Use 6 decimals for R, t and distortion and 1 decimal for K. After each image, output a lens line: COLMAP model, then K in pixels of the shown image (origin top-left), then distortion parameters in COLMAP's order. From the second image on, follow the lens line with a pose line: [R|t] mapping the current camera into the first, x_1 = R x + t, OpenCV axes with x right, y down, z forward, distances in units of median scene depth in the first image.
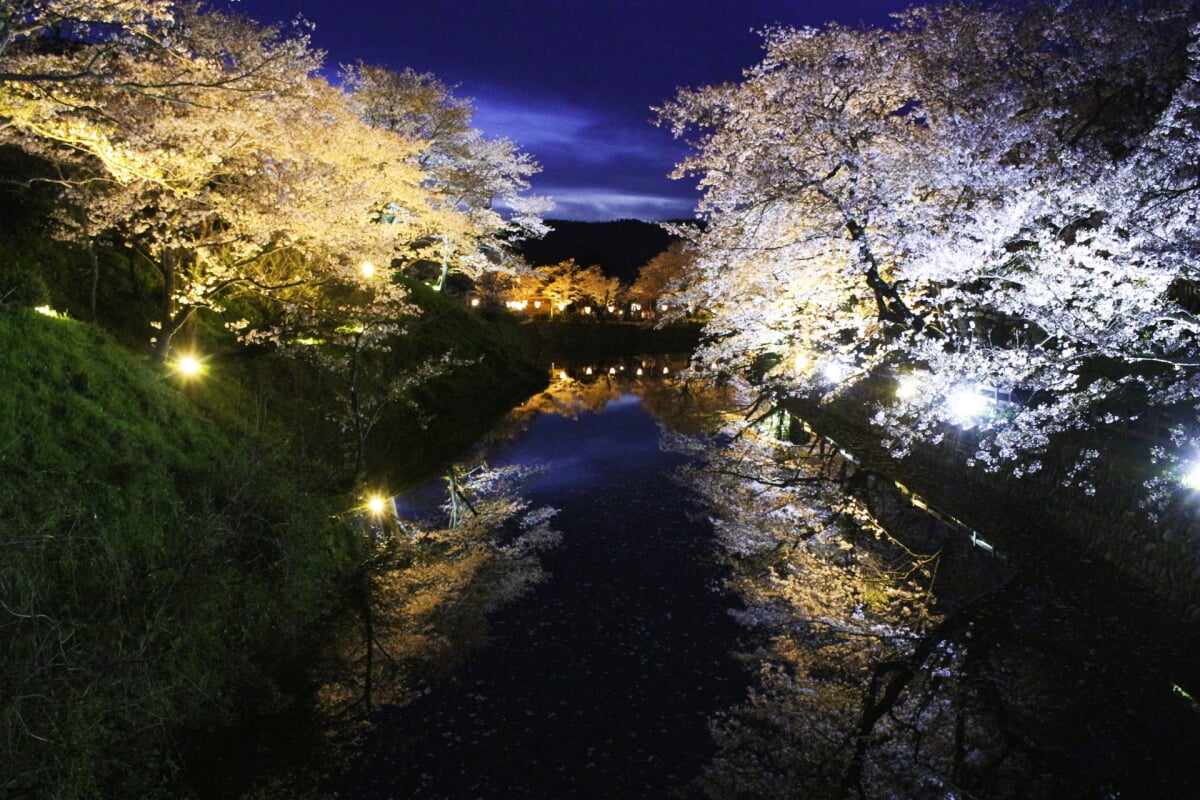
lens RADIAL K [[1091.2, 0, 600.0], [0, 1091.2, 400.0], [0, 0, 1]] dist [-0.078335, 0.099879]
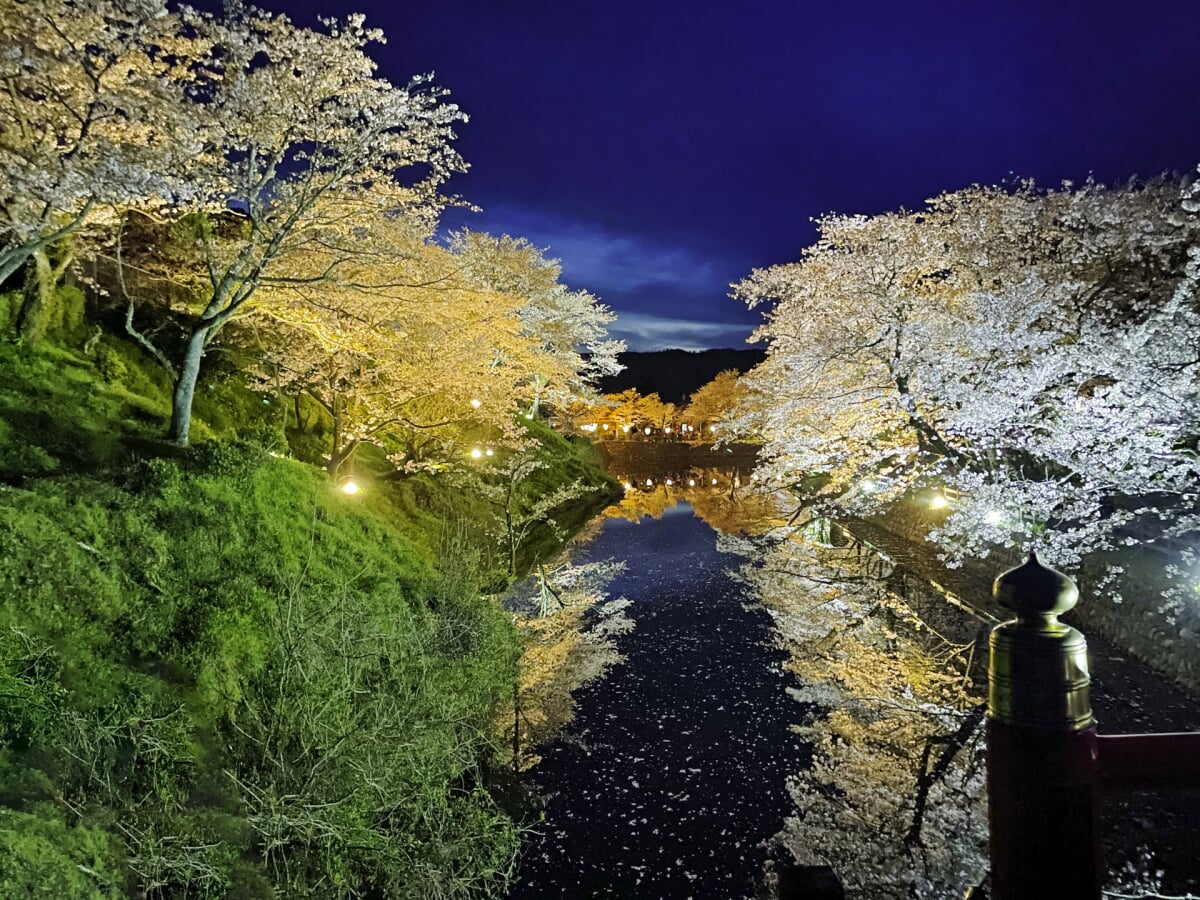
lens RADIAL K [[978.5, 0, 600.0], [0, 978.5, 450.0], [0, 0, 1]] dist [0.215596, -0.212464]
pose [[0.999660, -0.007682, -0.024925, -0.066117], [0.006480, 0.998829, -0.047940, -0.019331], [0.025264, 0.047762, 0.998539, -0.122535]]
